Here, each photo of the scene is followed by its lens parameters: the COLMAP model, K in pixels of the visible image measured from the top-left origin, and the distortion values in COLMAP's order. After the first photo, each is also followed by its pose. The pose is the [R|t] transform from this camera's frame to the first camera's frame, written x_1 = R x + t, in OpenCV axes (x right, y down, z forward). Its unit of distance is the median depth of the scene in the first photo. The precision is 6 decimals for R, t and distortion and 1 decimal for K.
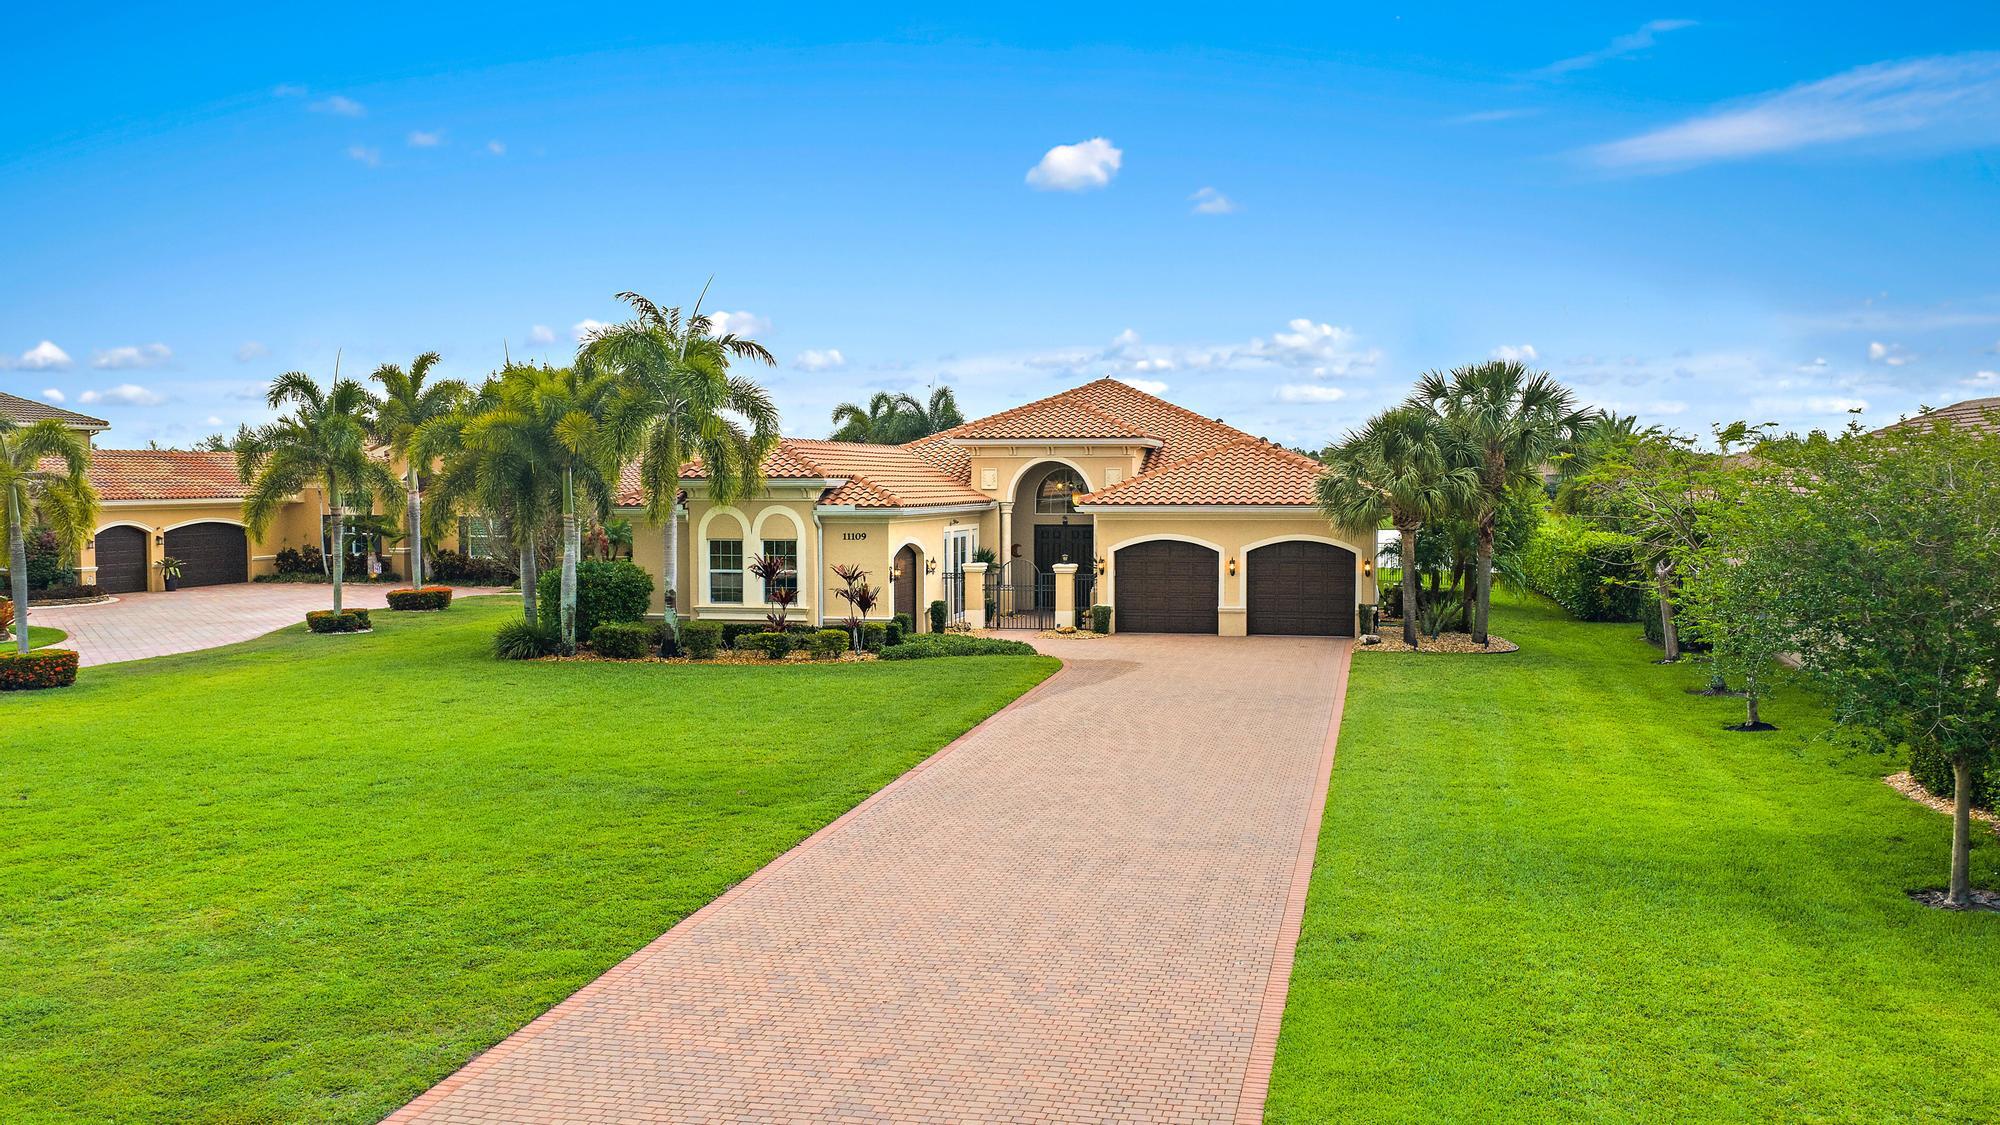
lens RADIAL K [[1686.3, 0, 1000.0], [0, 1686.3, 562.5], [0, 0, 1]] dist [0.017375, -0.038848]
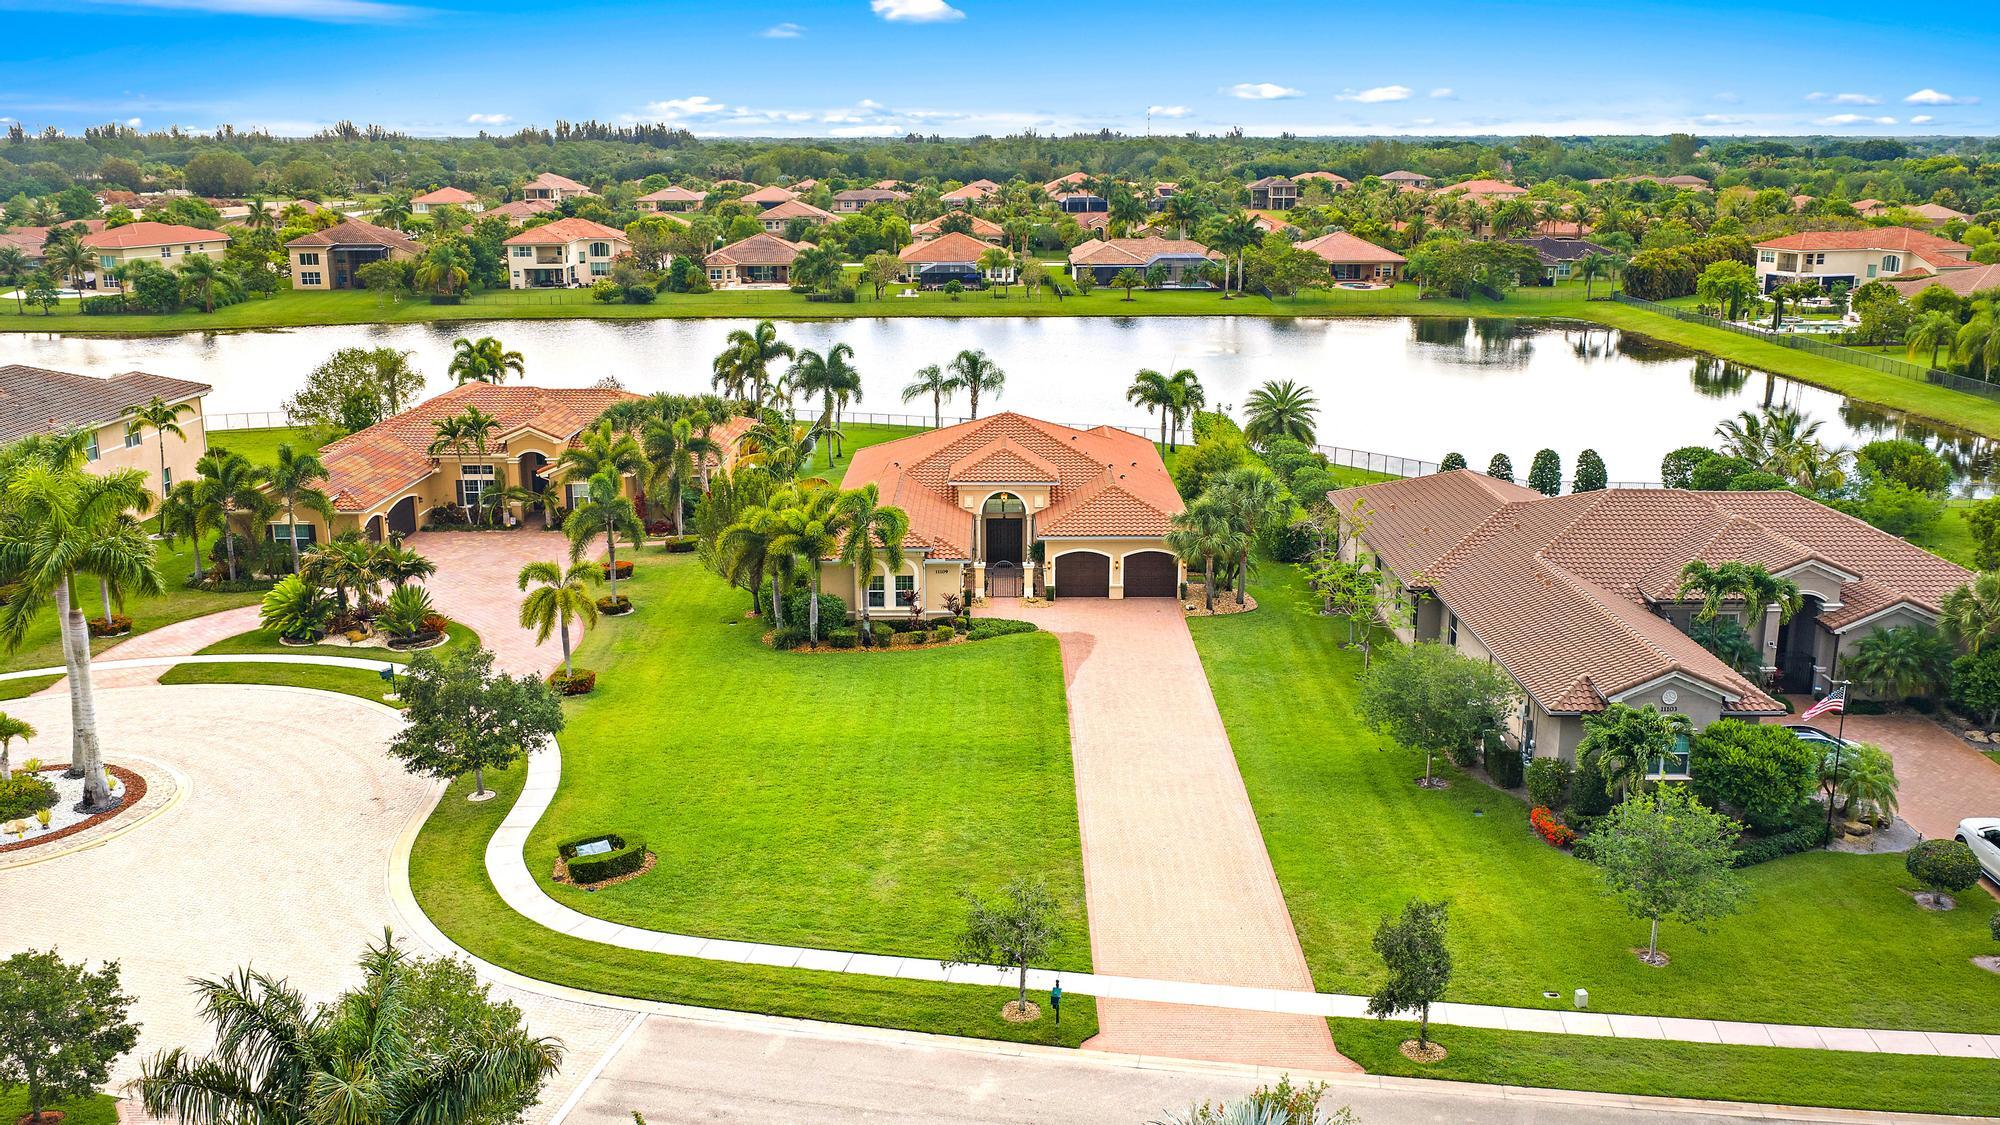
lens RADIAL K [[1686.3, 0, 1000.0], [0, 1686.3, 562.5], [0, 0, 1]] dist [0.017375, -0.038848]
pose [[0.974673, -0.054471, 0.216899, -0.436766], [0.011137, 0.980501, 0.196196, -0.402474], [-0.223357, -0.188811, 0.956275, -0.874444]]
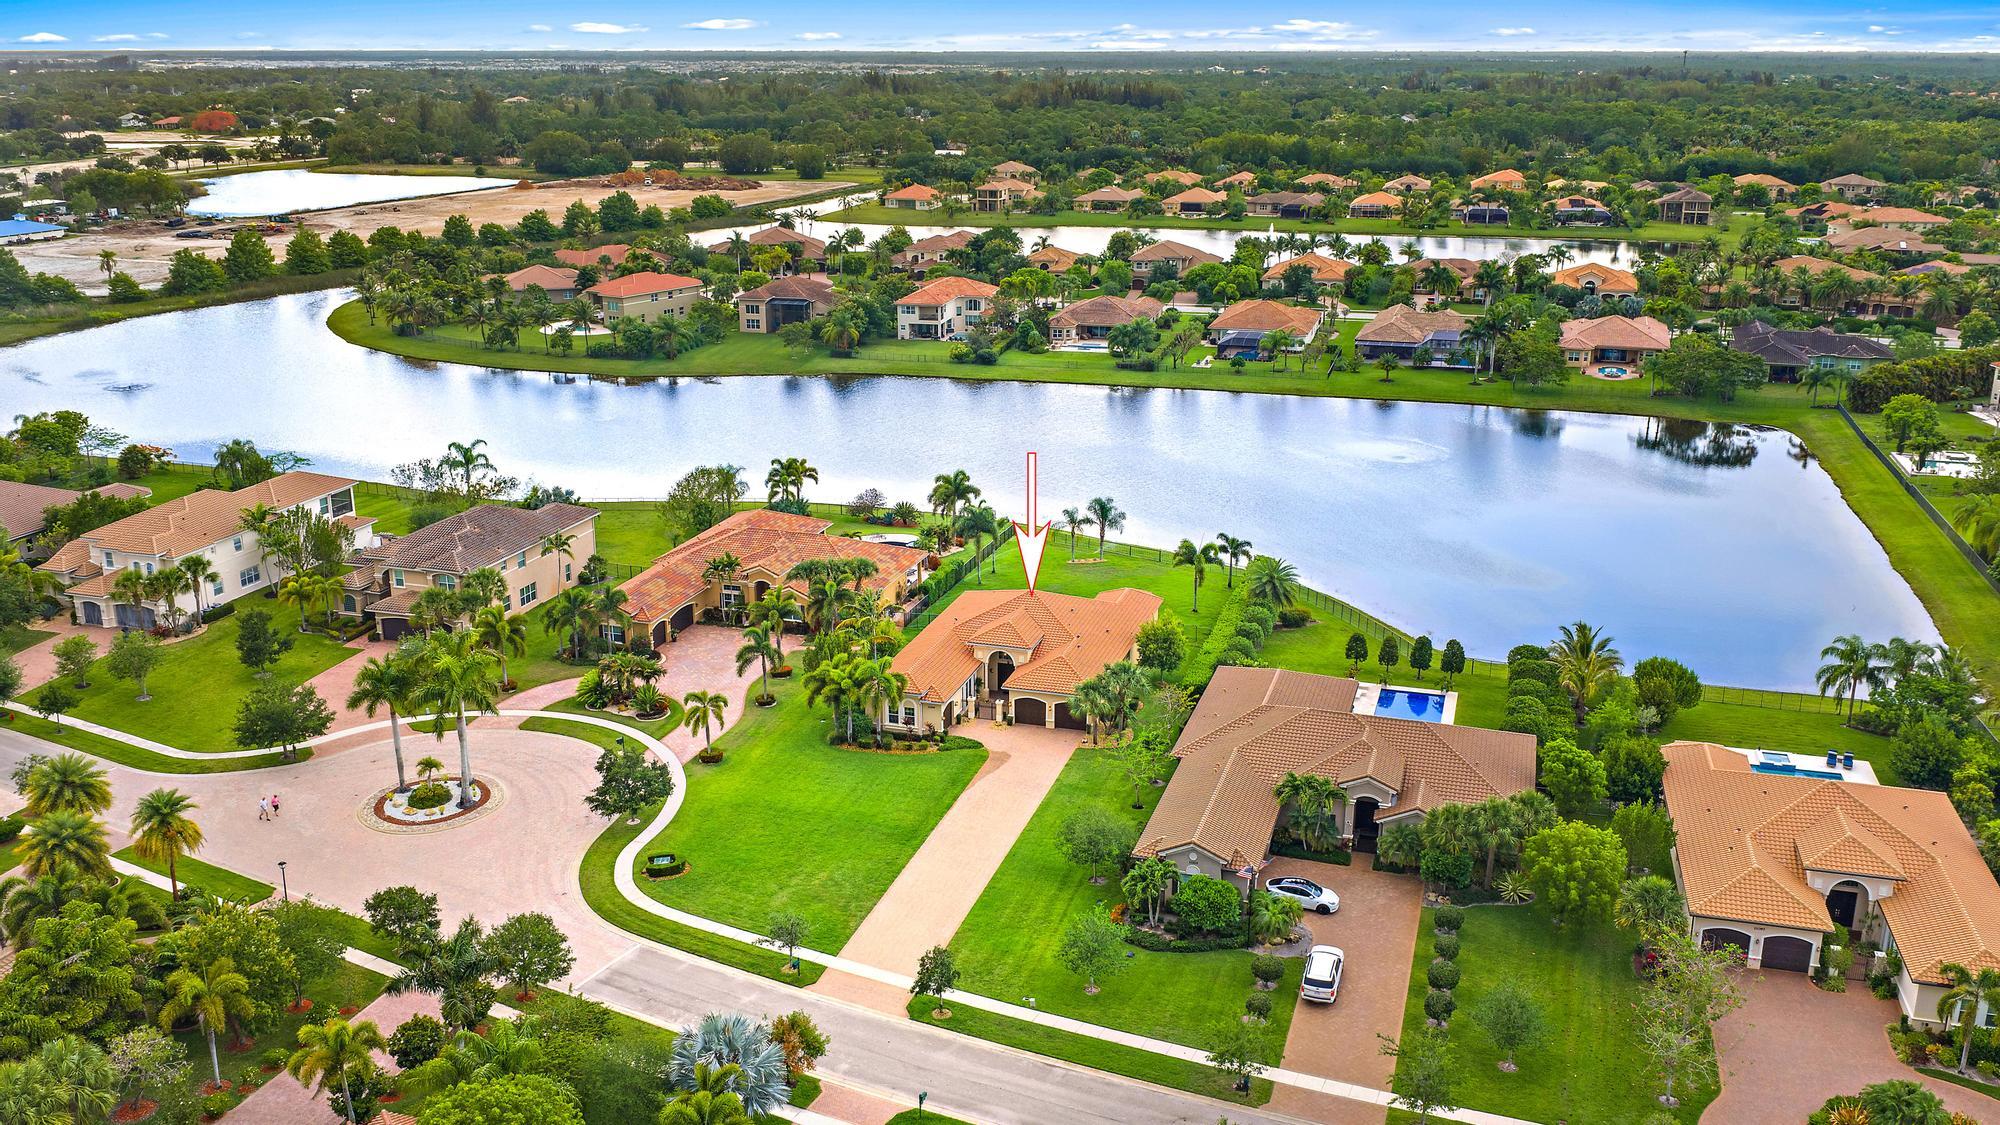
lens RADIAL K [[1686.3, 0, 1000.0], [0, 1686.3, 562.5], [0, 0, 1]] dist [0.017375, -0.038848]
pose [[0.997084, 0.022856, -0.072808, 0.282195], [-0.004559, 0.970229, 0.242145, -1.087345], [0.076175, -0.241107, 0.967504, -2.127057]]
